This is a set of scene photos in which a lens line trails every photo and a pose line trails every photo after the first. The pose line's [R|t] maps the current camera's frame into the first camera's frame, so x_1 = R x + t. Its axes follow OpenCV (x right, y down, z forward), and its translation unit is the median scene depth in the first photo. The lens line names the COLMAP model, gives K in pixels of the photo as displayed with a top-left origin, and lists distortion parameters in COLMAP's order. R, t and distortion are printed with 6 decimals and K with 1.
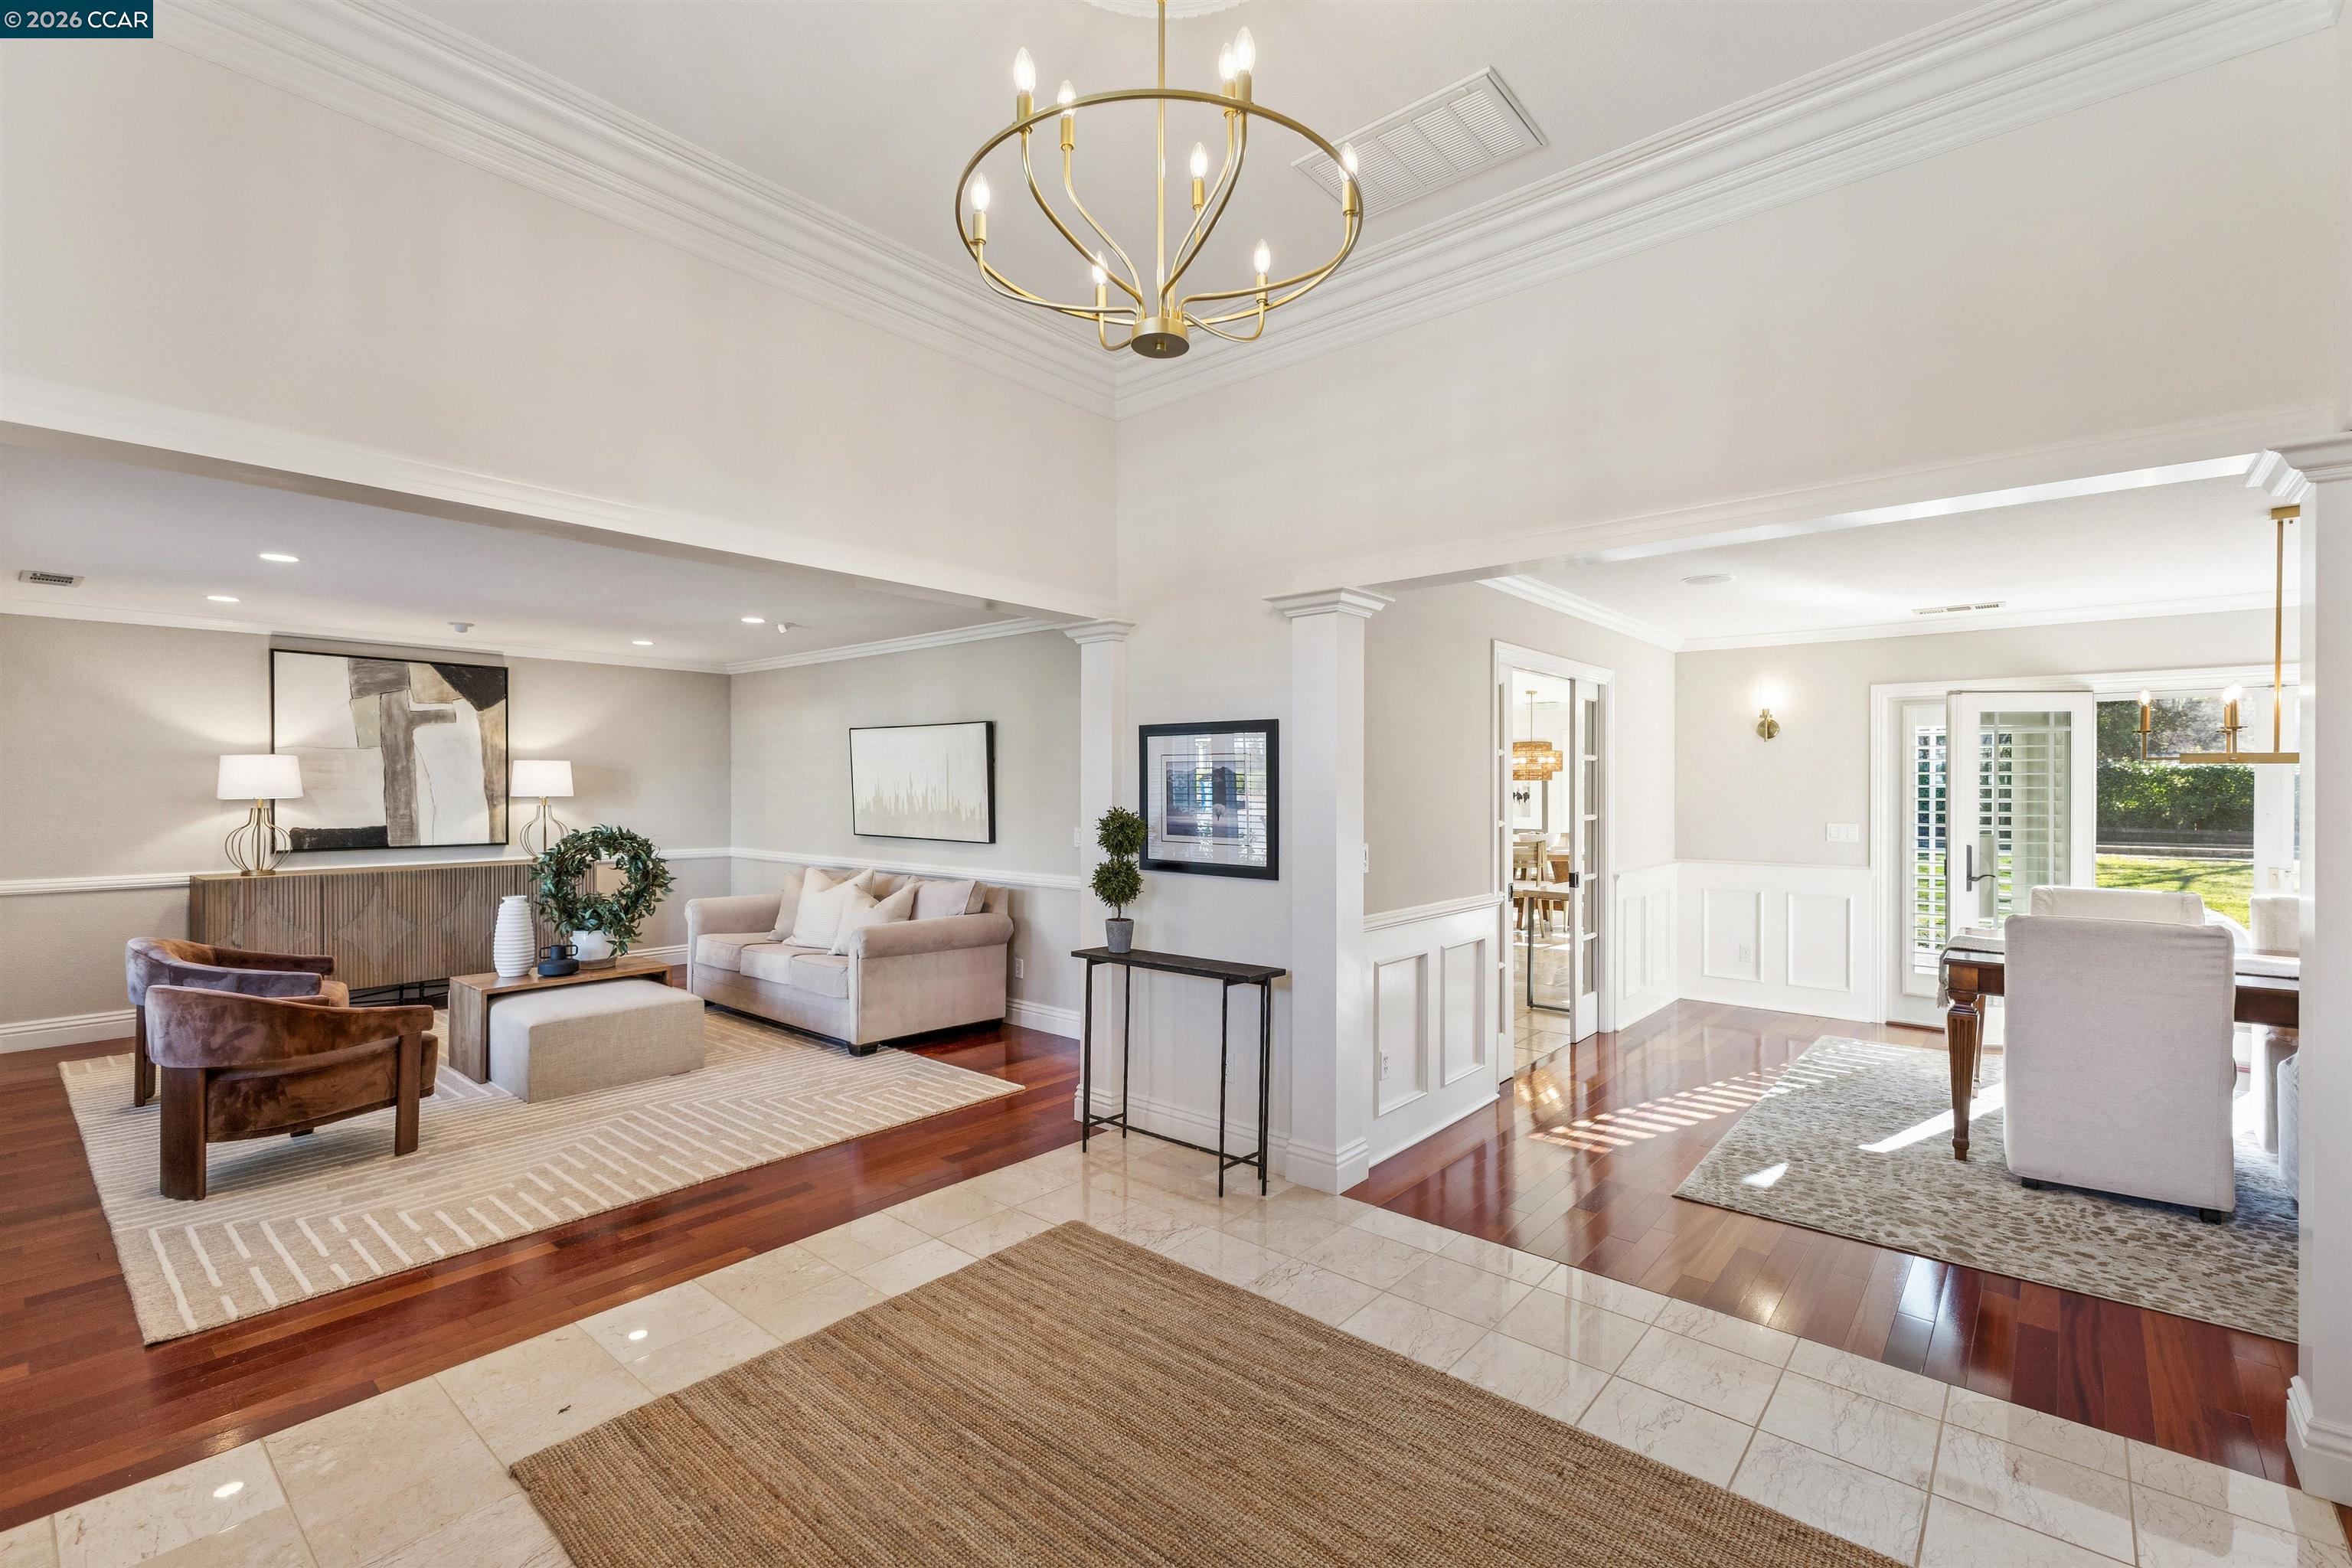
lens RADIAL K [[1023.1, 0, 1176.0], [0, 1023.1, 784.0], [0, 0, 1]] dist [0.009205, -0.000995]
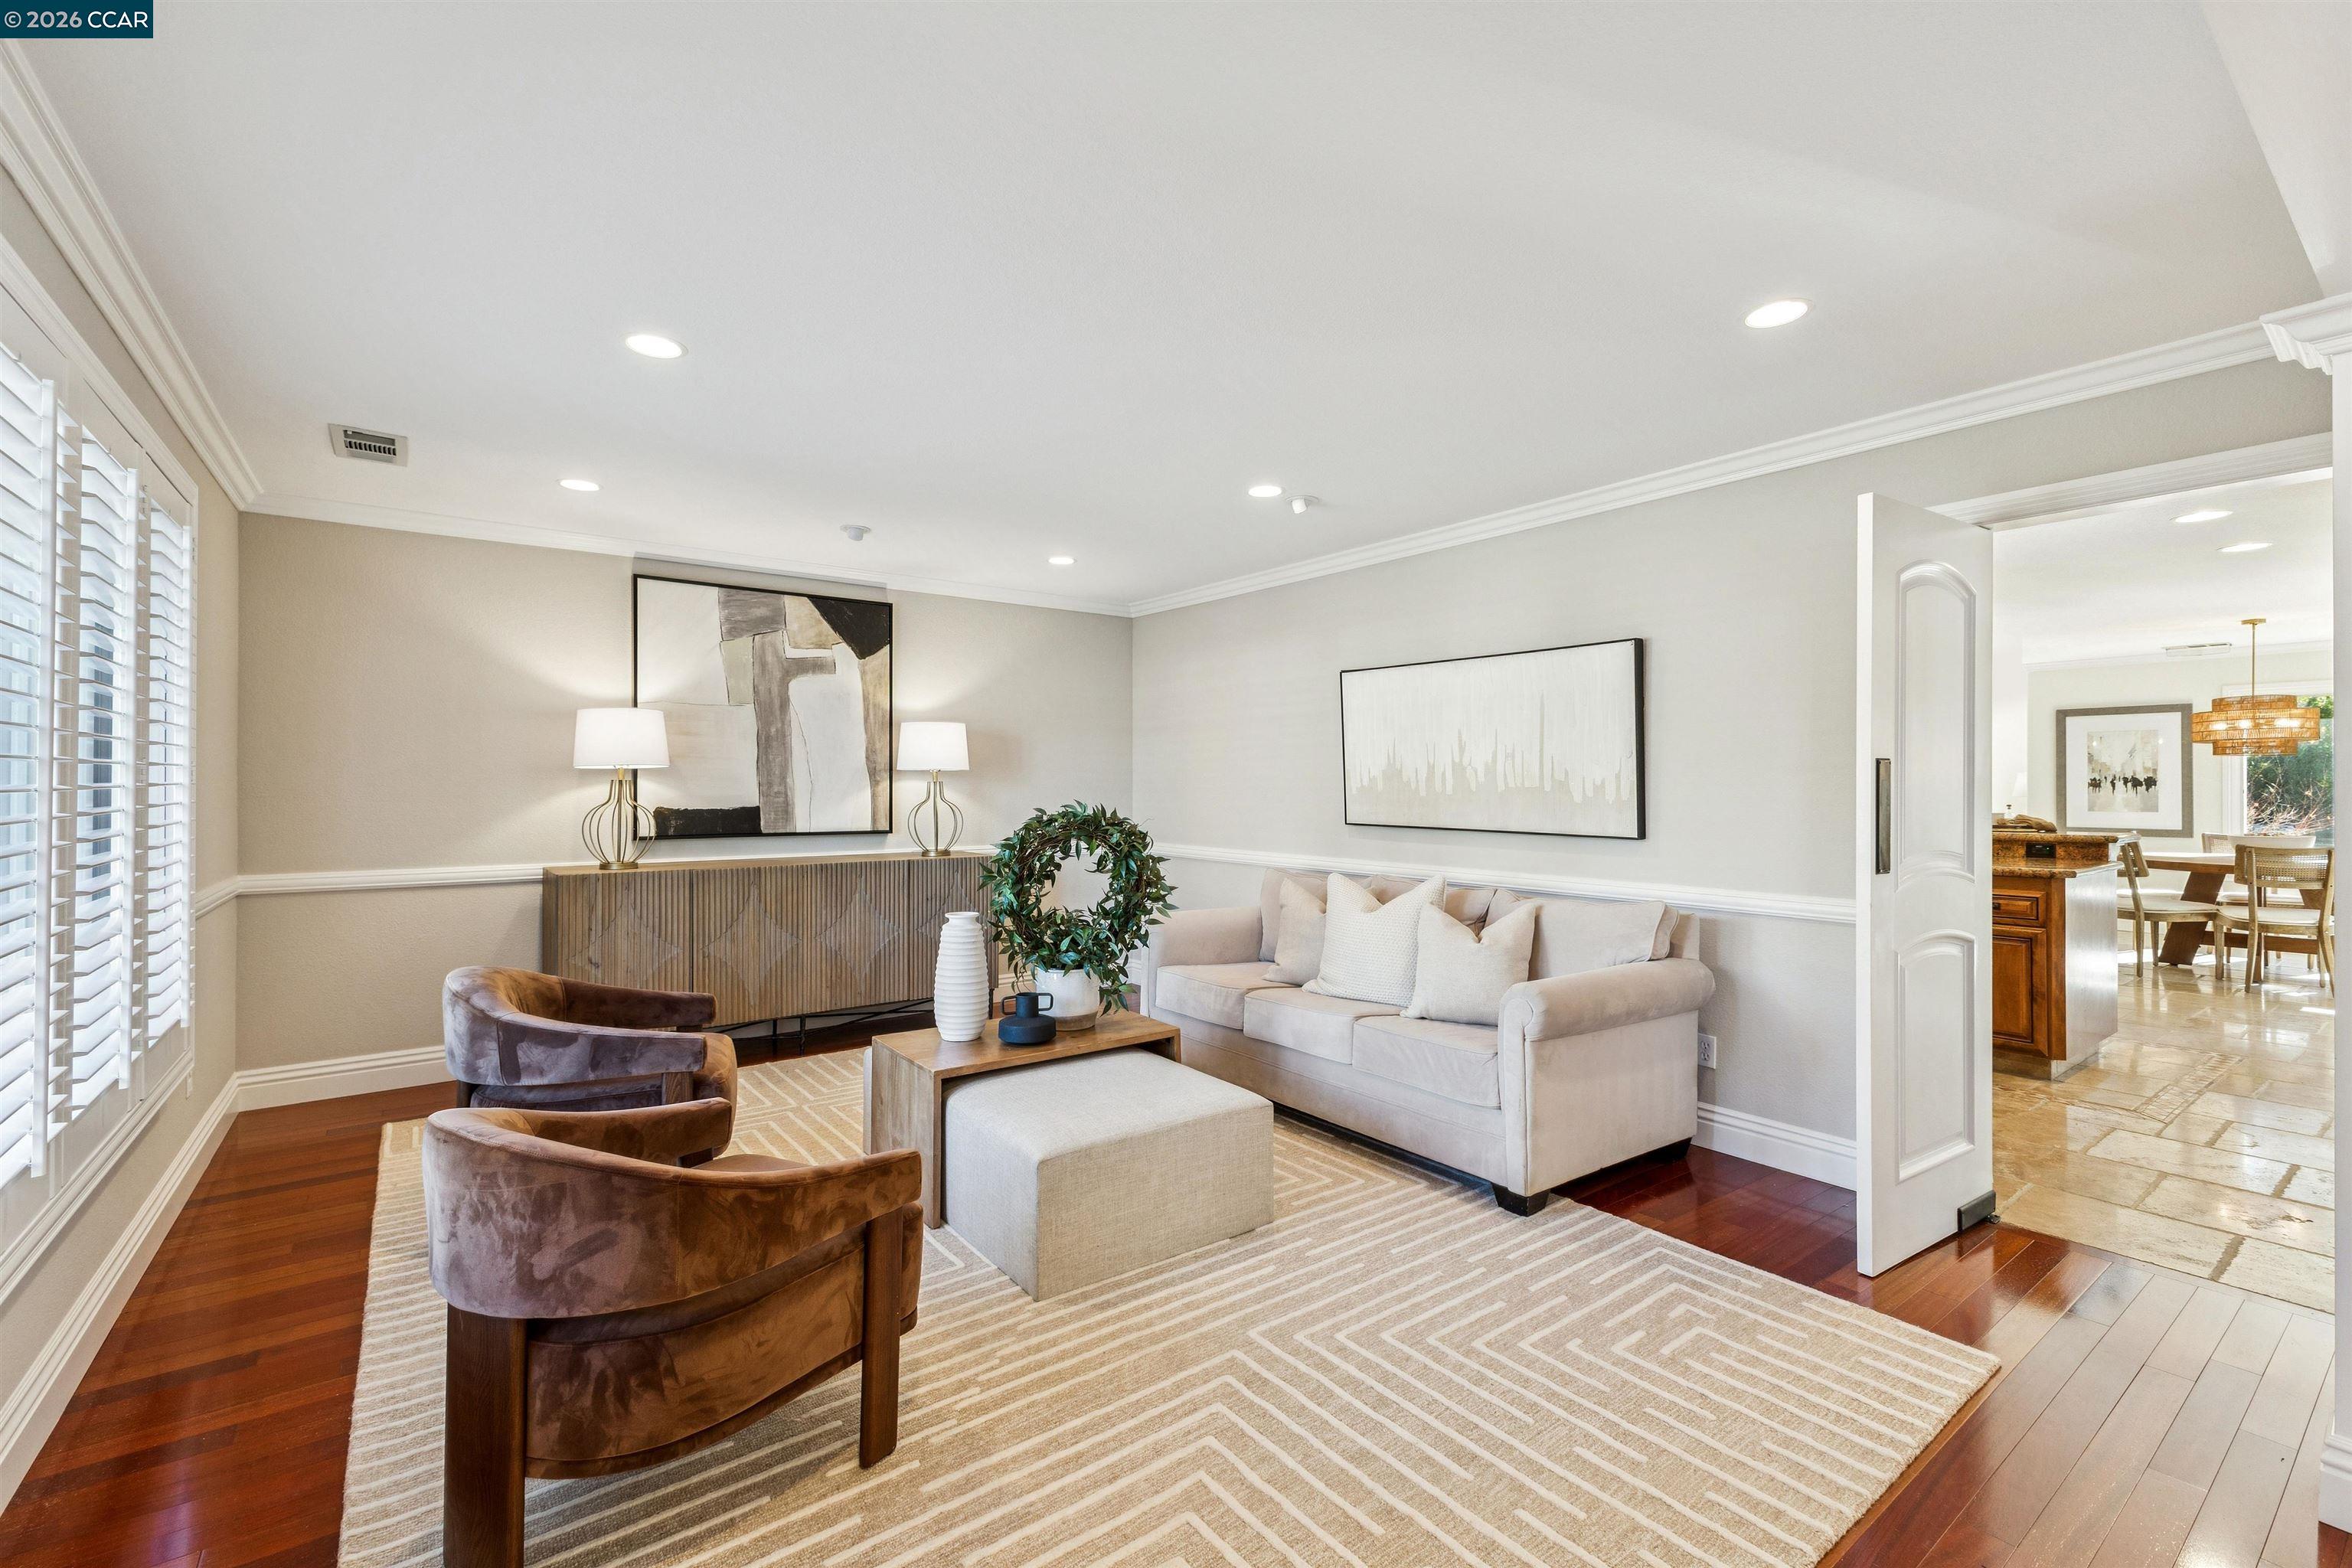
lens RADIAL K [[1016.3, 0, 1177.5], [0, 1016.3, 772.3], [0, 0, 1]] dist [0.008124, -0.000974]
pose [[0.975190, -0.001823, -0.221361, -0.337500], [-0.000257, 0.999956, -0.009368, 0.025699], [0.221368, 0.009193, 0.975147, 0.374385]]
